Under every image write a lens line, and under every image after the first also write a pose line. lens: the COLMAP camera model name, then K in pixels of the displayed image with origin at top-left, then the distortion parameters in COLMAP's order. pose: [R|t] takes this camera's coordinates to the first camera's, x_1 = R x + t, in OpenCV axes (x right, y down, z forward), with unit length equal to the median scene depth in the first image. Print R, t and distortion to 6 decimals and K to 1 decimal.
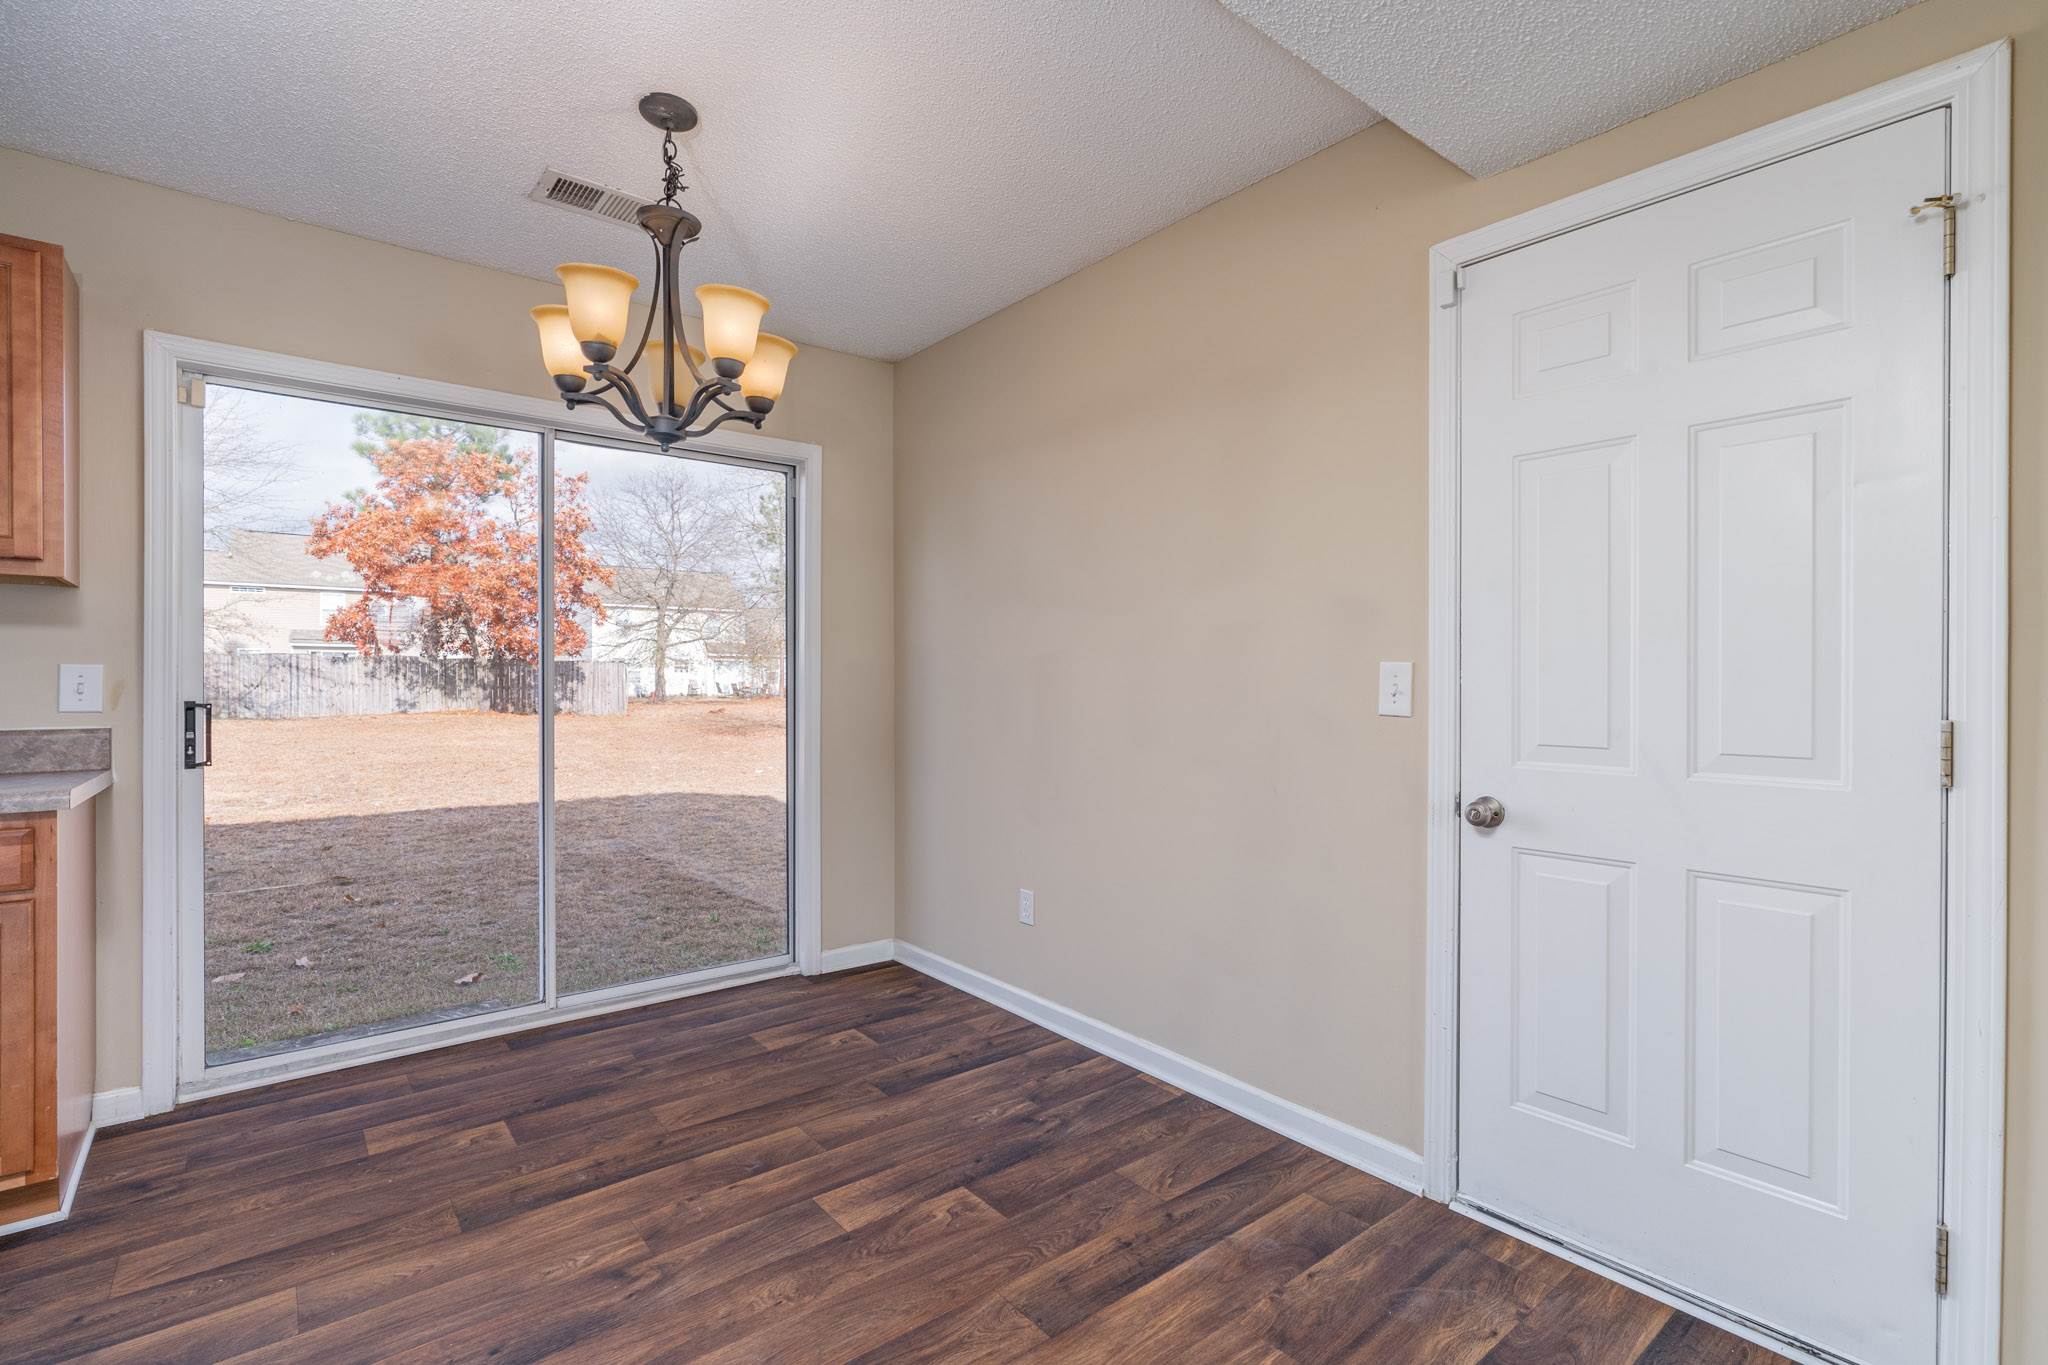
lens RADIAL K [[922.4, 0, 1039.9], [0, 922.4, 680.8], [0, 0, 1]] dist [0.008423, 0.000343]
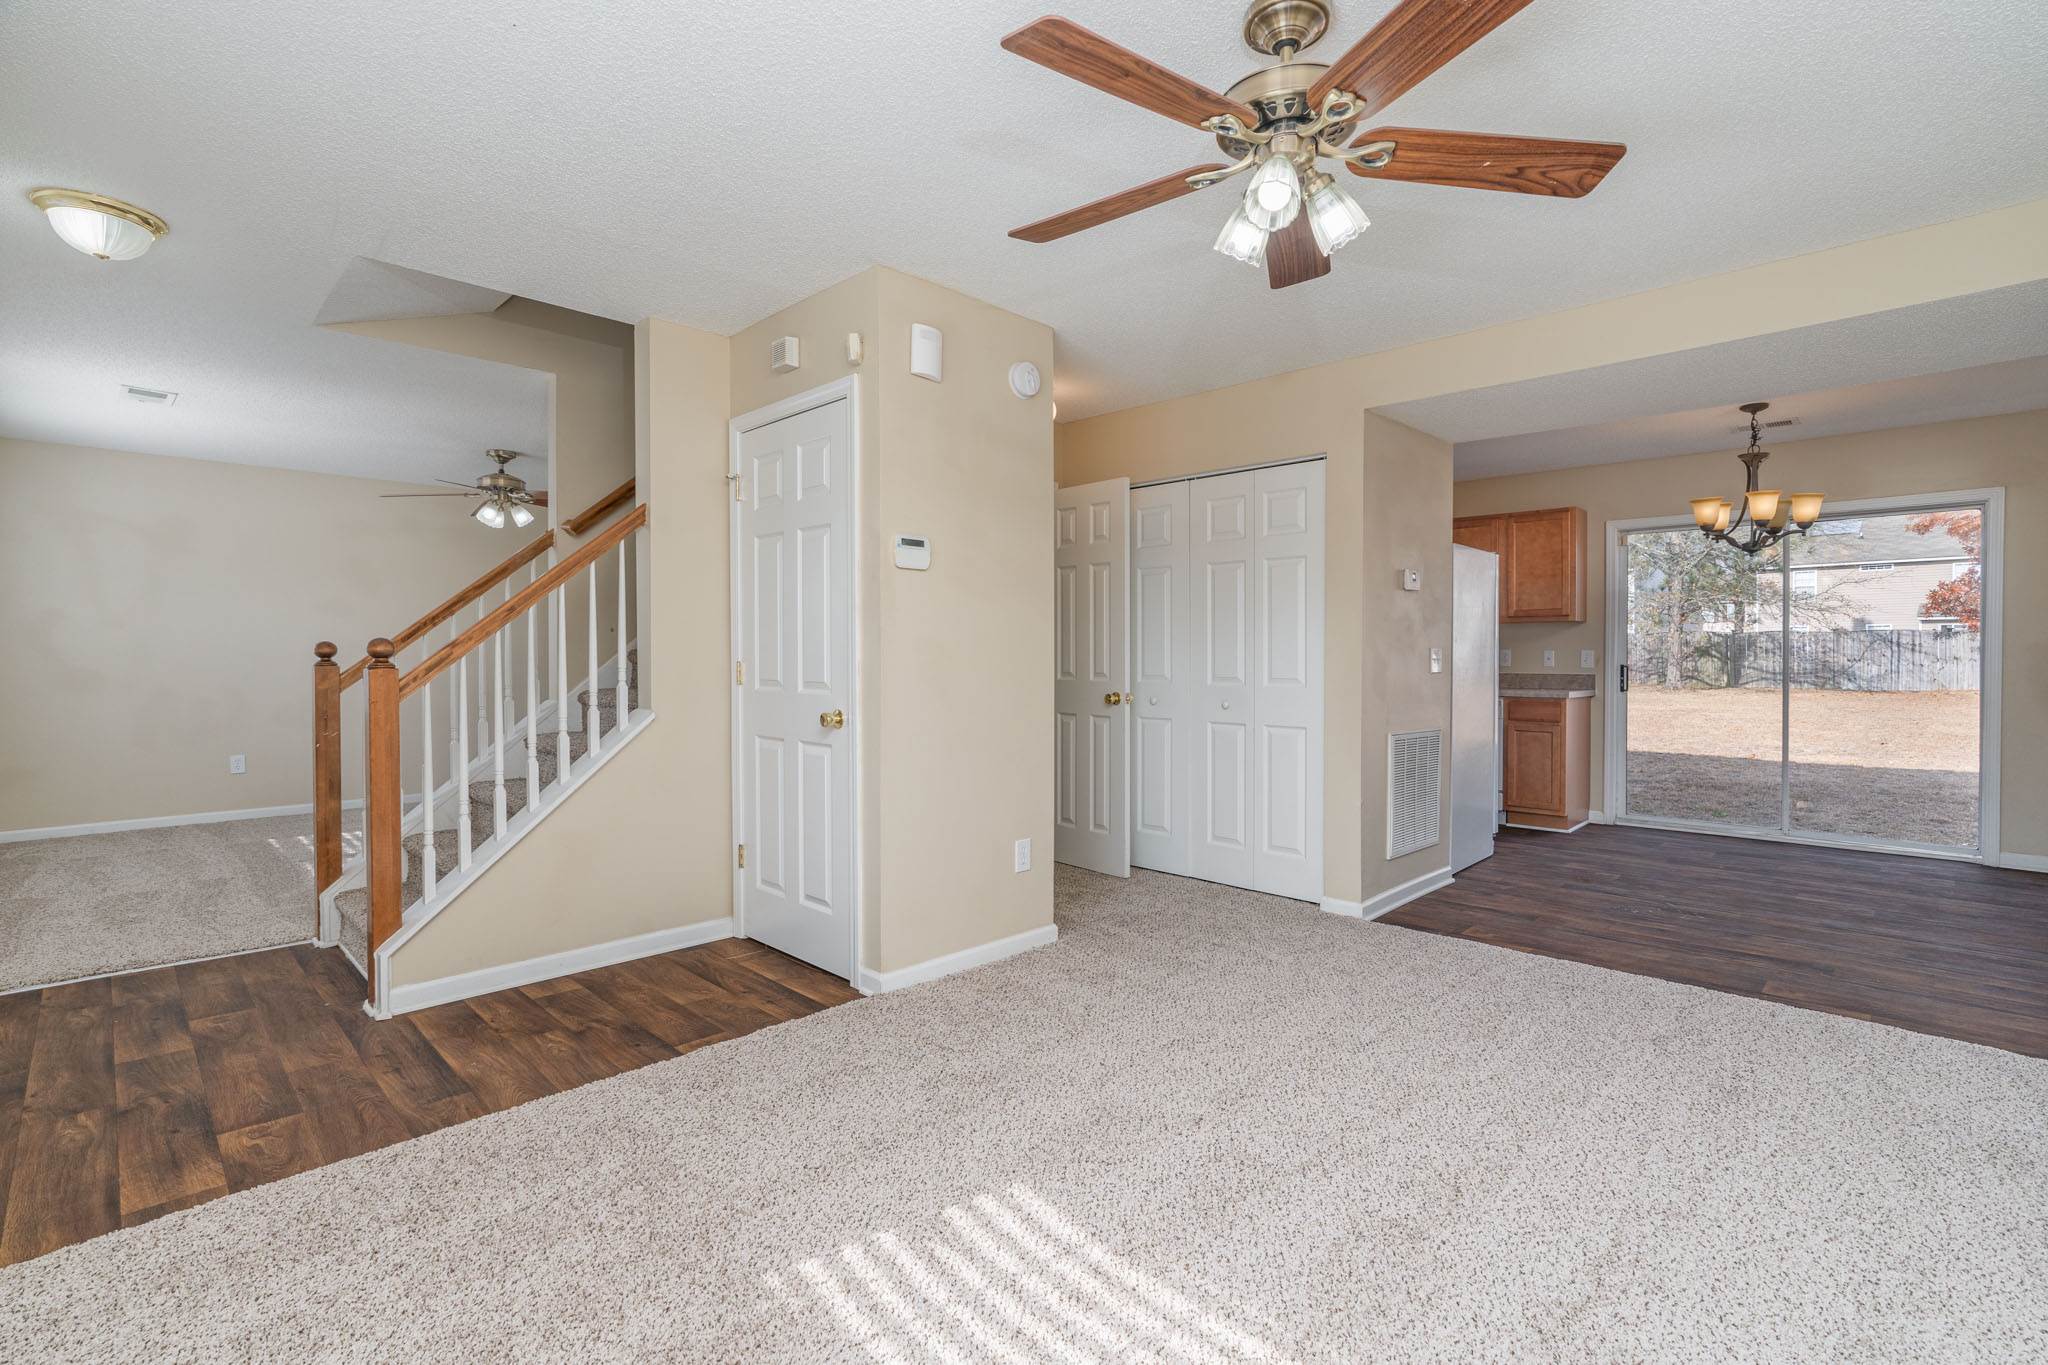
lens RADIAL K [[922.4, 0, 1032.6], [0, 922.4, 665.5], [0, 0, 1]] dist [0.008423, 0.000343]
pose [[0.107970, 0.009128, -0.994112, 0.136977], [0.001187, 0.999956, 0.009311, -0.000070], [0.994153, -0.002186, 0.107954, -0.082528]]
